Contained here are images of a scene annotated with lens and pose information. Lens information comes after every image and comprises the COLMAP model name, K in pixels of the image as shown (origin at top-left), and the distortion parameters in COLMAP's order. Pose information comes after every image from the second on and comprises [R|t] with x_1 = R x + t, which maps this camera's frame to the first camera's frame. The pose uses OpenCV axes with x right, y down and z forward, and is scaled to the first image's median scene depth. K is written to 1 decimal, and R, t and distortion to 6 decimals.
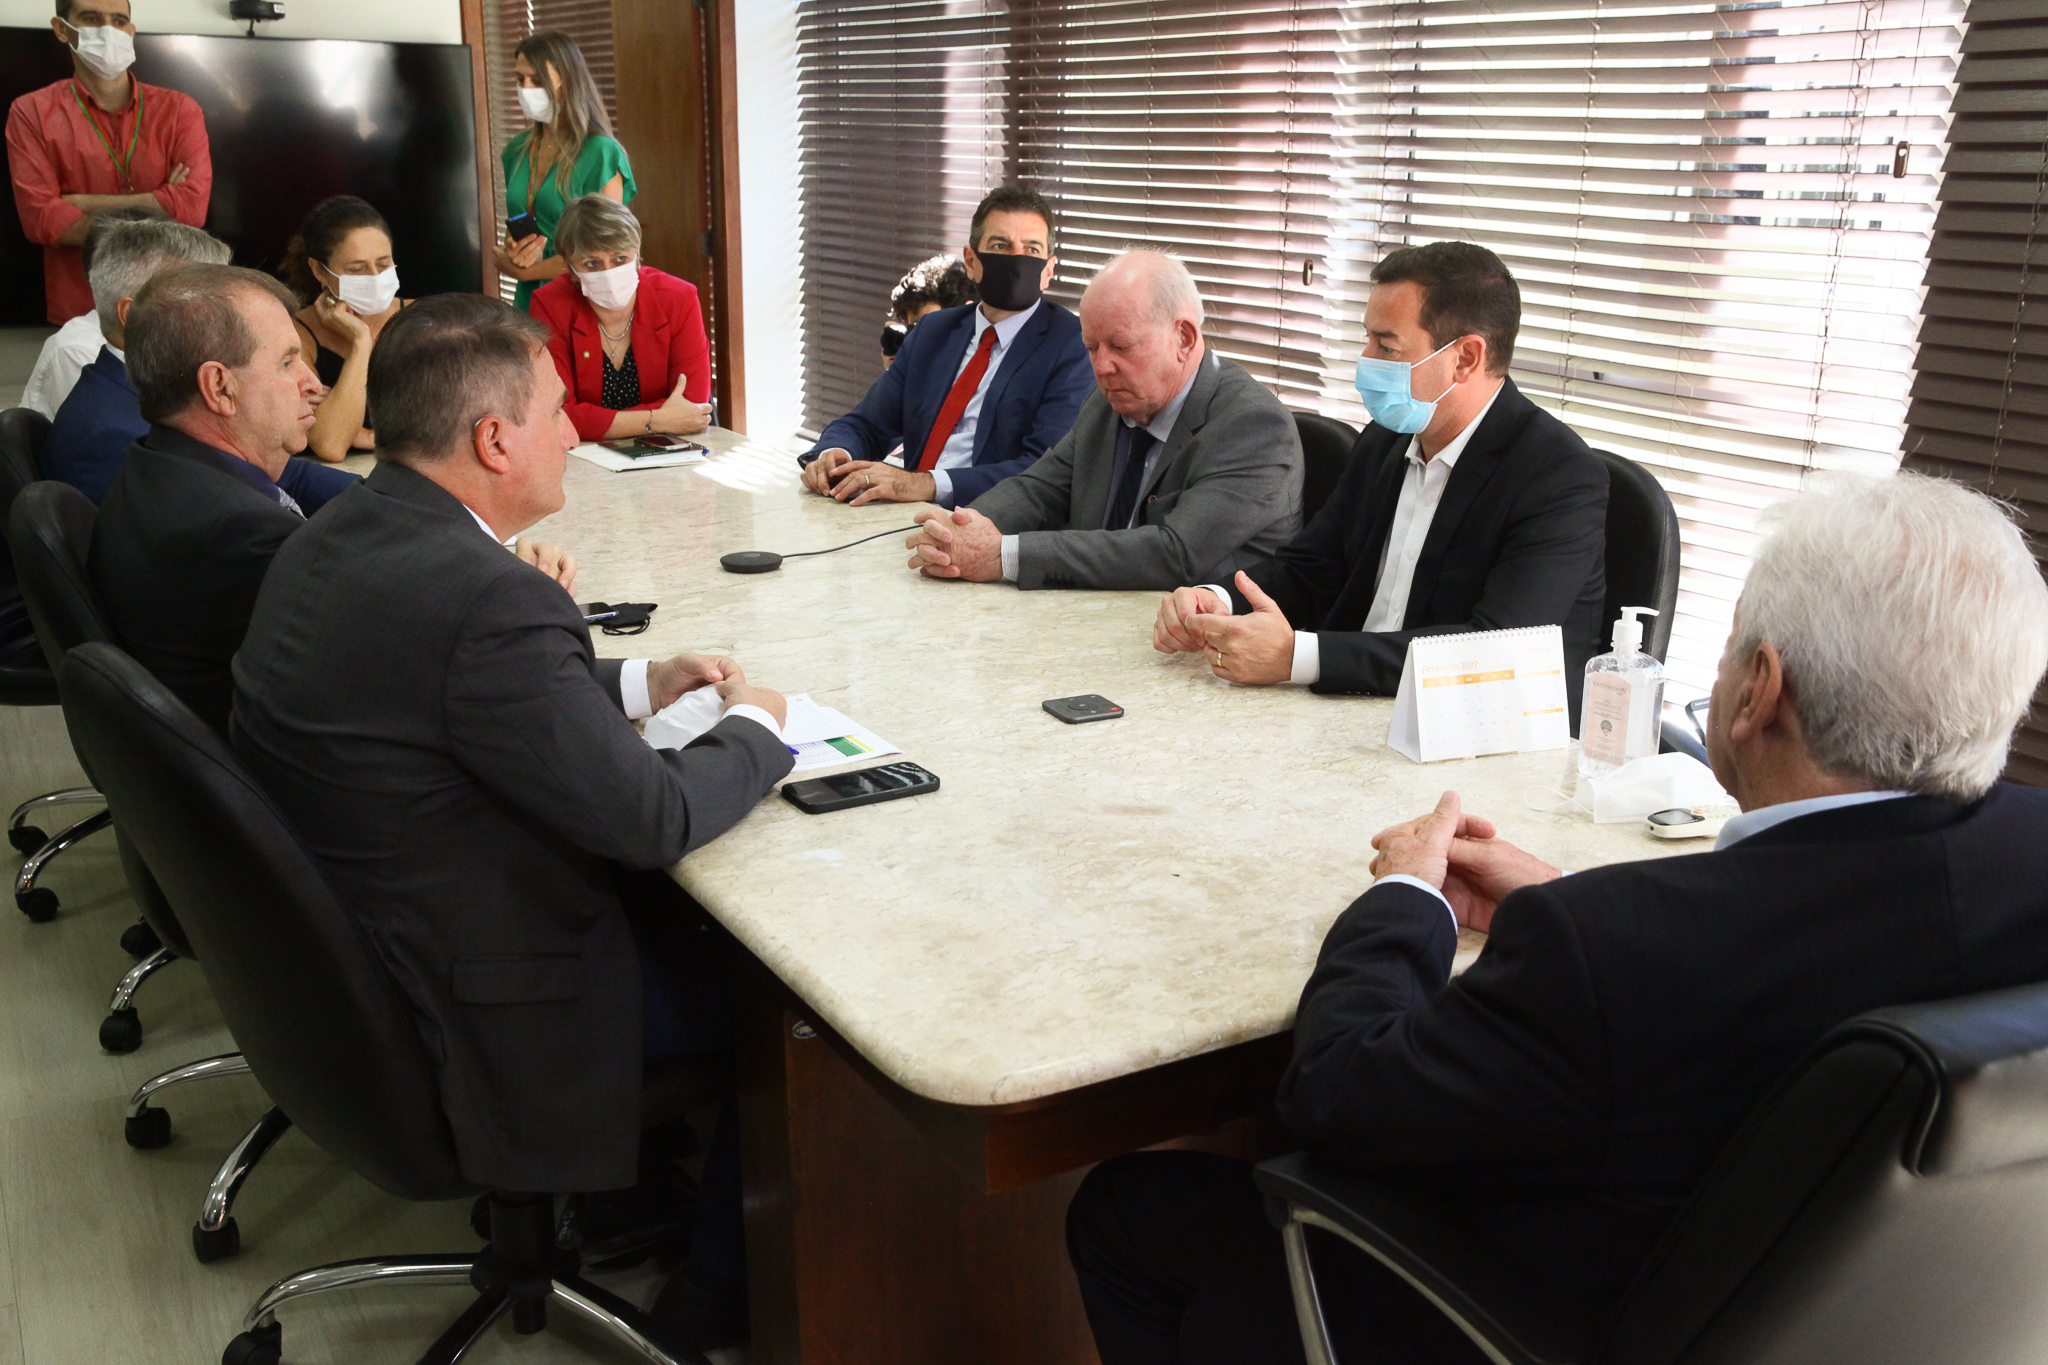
lens RADIAL K [[2019.9, 0, 1024.0], [0, 2019.9, 682.5], [0, 0, 1]] dist [0.007987, 0.024567]
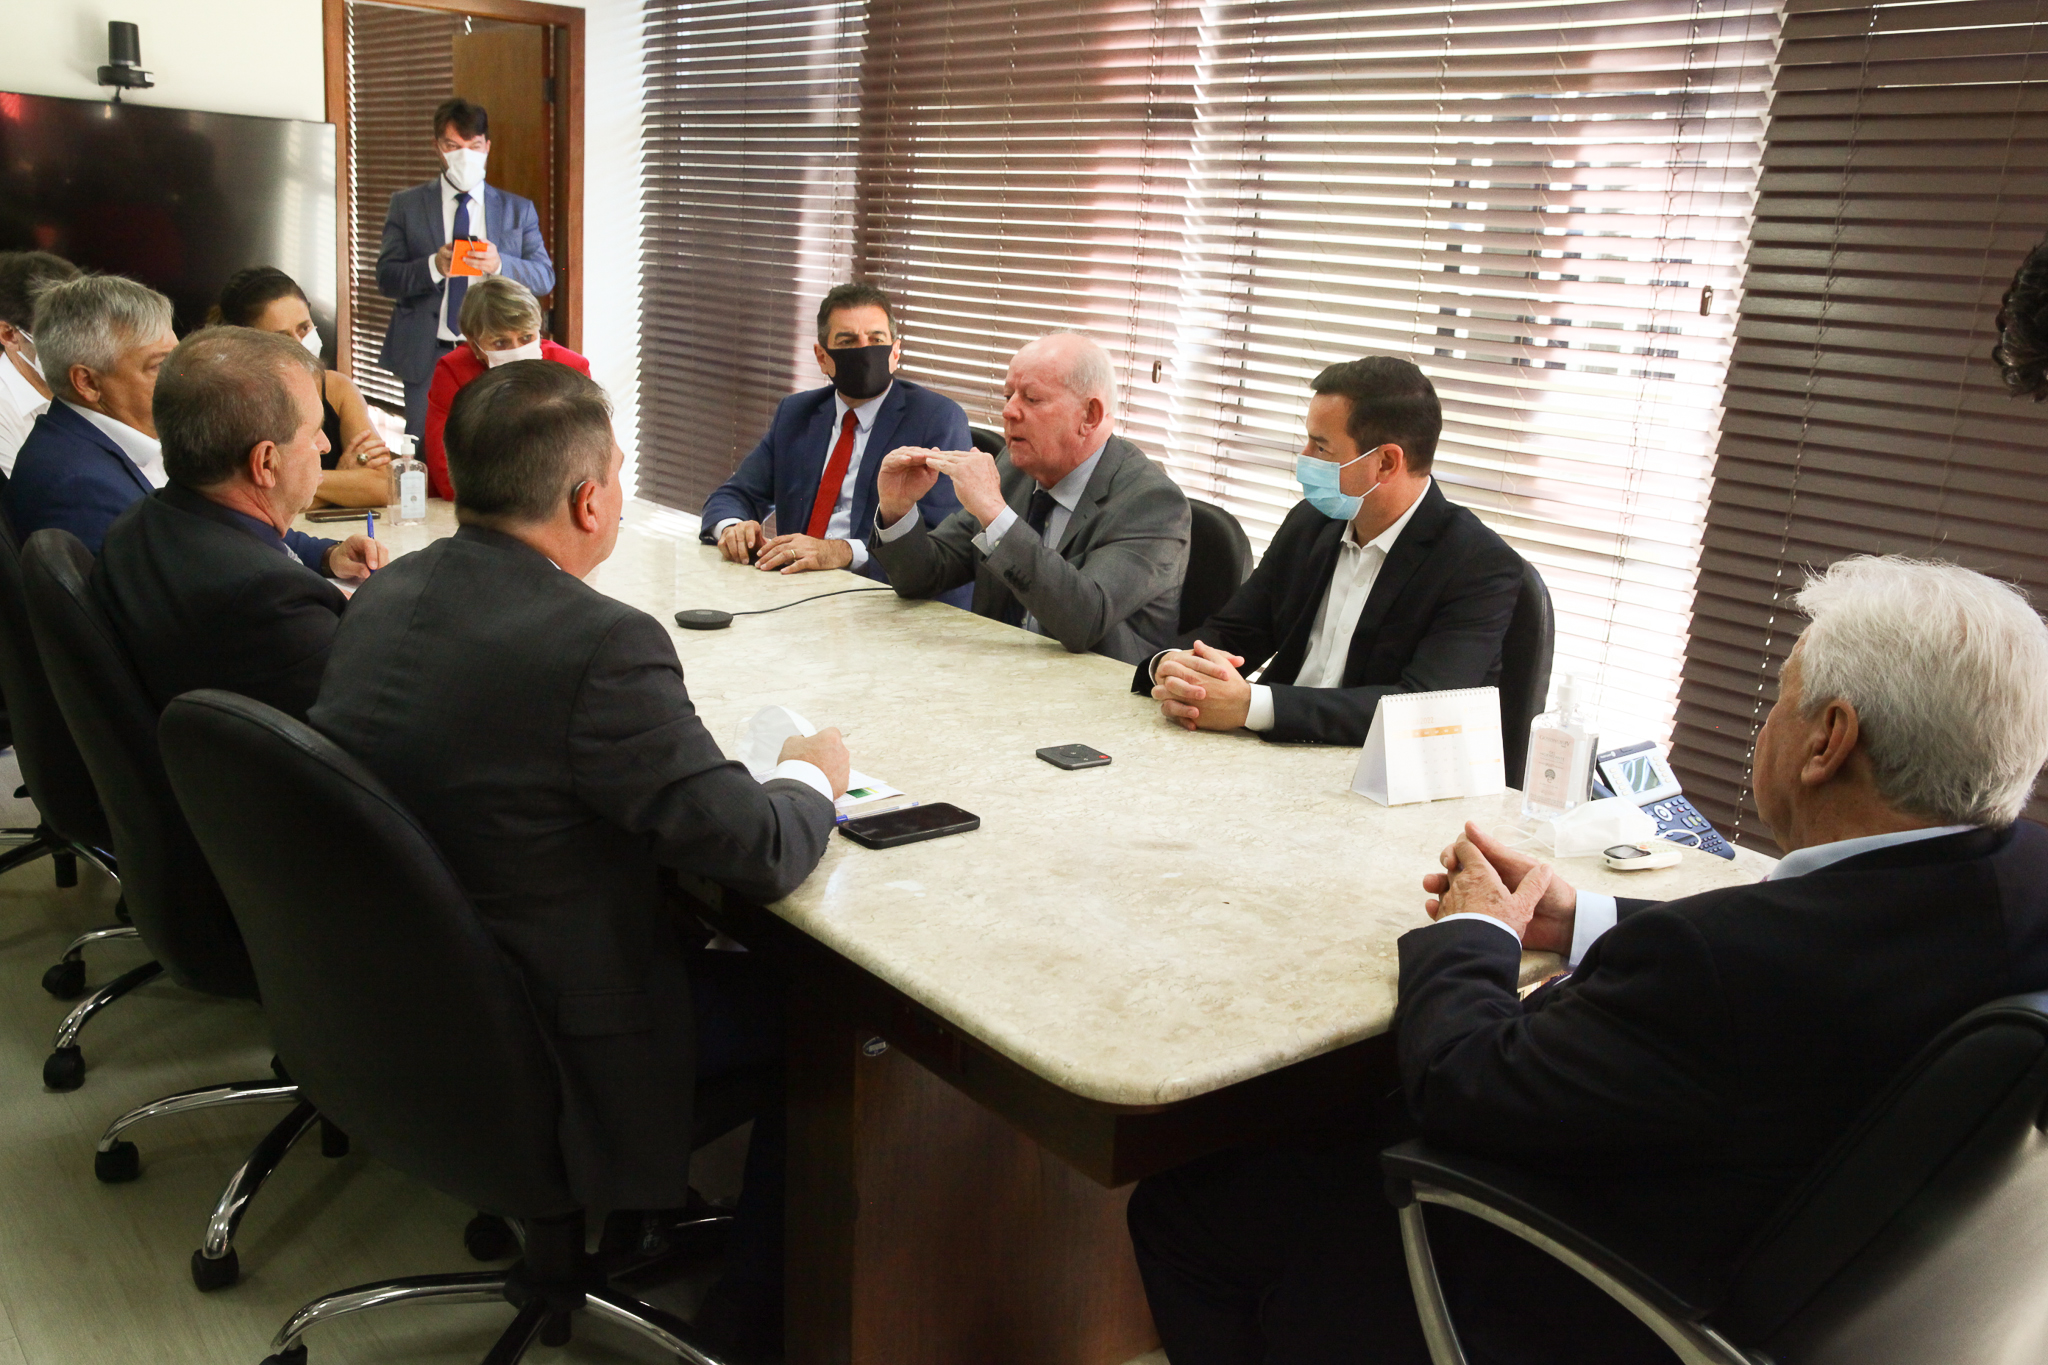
lens RADIAL K [[1876.8, 0, 1024.0], [0, 1876.8, 682.5], [0, 0, 1]] dist [-0.010172, 0.023716]
pose [[0.986908, 0.015432, 0.160547, -0.178334], [-0.010143, 0.999380, -0.033707, 0.008137], [-0.160968, 0.031637, 0.986452, -0.012322]]
